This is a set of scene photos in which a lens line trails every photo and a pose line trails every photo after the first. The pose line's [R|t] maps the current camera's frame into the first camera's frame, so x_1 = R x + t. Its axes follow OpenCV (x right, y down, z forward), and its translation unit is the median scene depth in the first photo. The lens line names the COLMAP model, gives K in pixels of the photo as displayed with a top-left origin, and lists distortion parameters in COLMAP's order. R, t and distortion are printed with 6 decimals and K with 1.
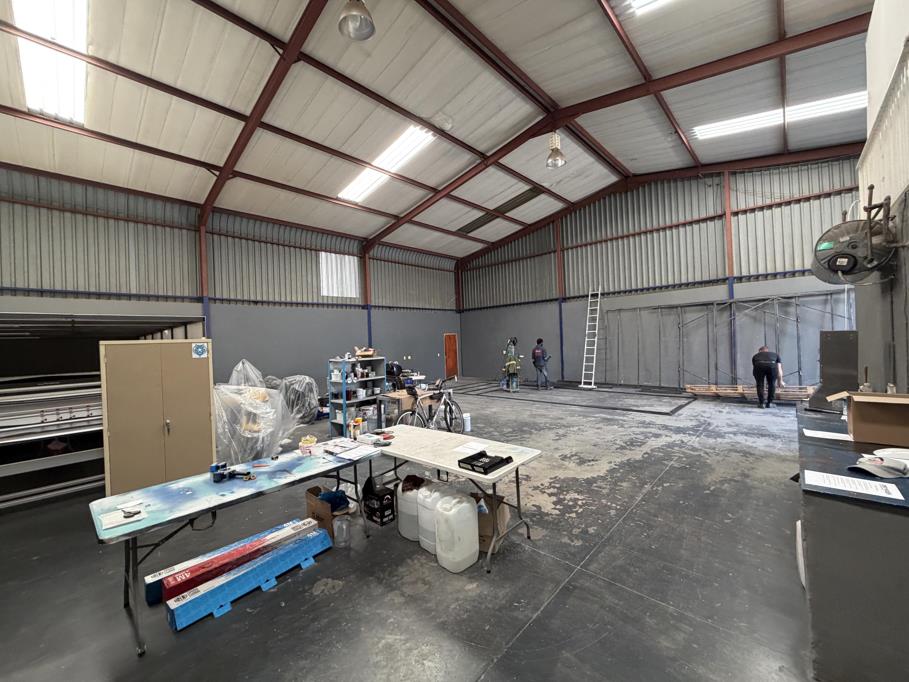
lens RADIAL K [[362.3, 0, 451.6], [0, 362.3, 337.9], [0, 0, 1]] dist [0.001328, -0.000939]
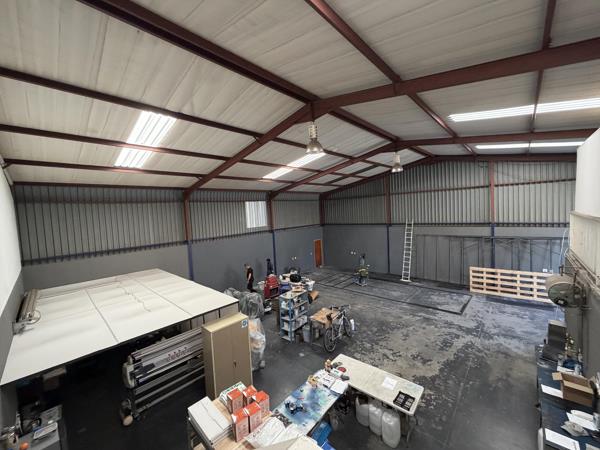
lens RADIAL K [[239.1, 0, 298.7], [0, 239.1, 223.5], [0, 0, 1]] dist [0.001328, -0.000939]
pose [[0.999894, -0.012868, 0.006760, -0.153517], [0.012487, 0.998476, 0.053757, -0.232697], [-0.007442, -0.053667, 0.998531, -0.122516]]
